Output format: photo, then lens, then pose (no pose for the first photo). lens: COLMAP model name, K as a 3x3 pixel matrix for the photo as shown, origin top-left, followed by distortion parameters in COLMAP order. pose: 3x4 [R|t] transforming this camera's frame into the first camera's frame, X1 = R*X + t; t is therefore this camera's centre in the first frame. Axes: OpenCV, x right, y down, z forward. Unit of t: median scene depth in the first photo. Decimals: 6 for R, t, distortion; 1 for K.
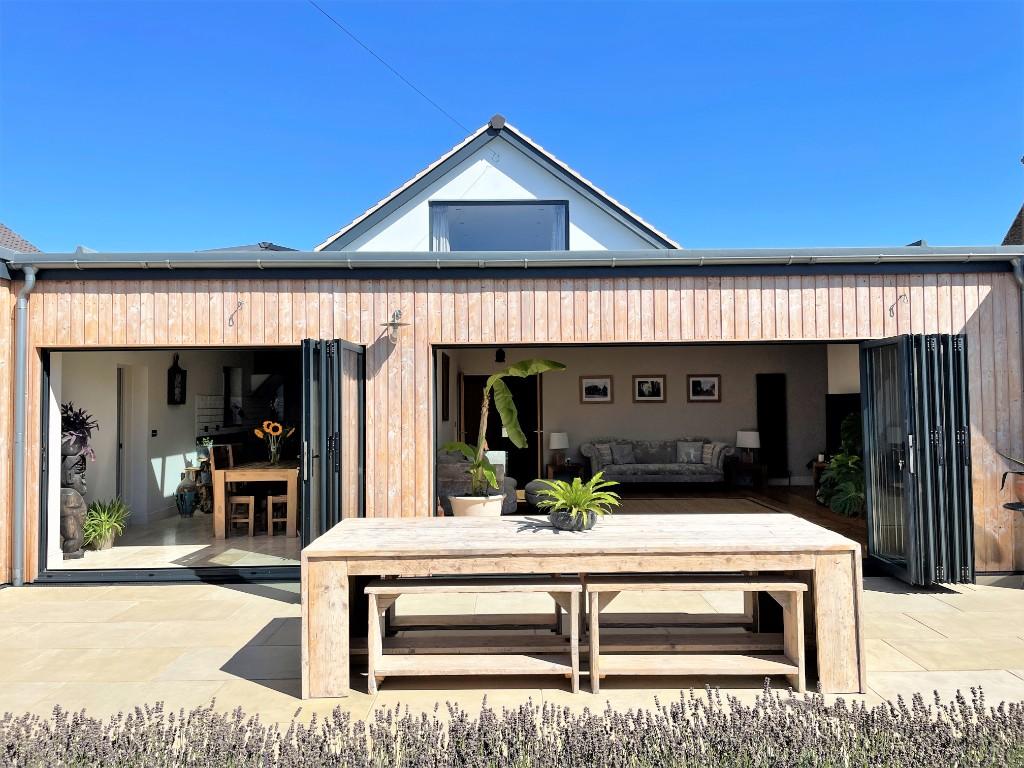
lens RADIAL K [[774.9, 0, 511.3], [0, 774.9, 375.5], [0, 0, 1]] dist [0.016886, 0.000600]
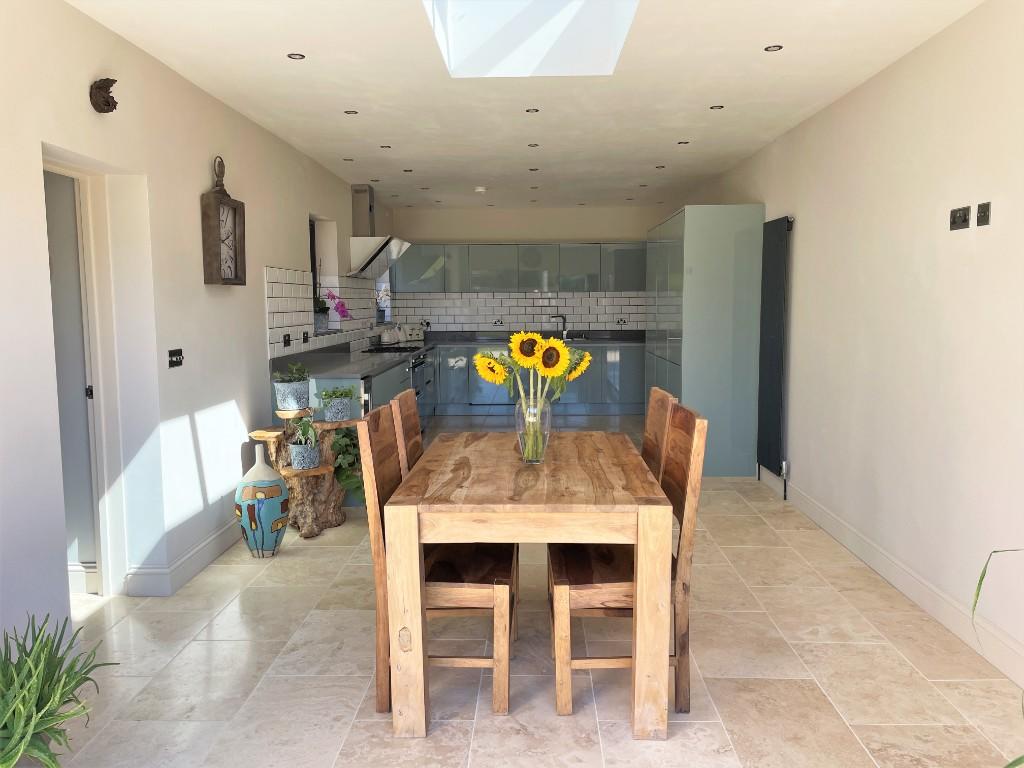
lens RADIAL K [[774.9, 0, 513.1], [0, 774.9, 387.7], [0, 0, 1]] dist [0.016886, 0.000600]
pose [[0.999326, 0.007762, -0.035887, -0.306633], [-0.002346, 0.988900, 0.148562, 0.034578], [0.036642, -0.148377, 0.988252, 0.687548]]
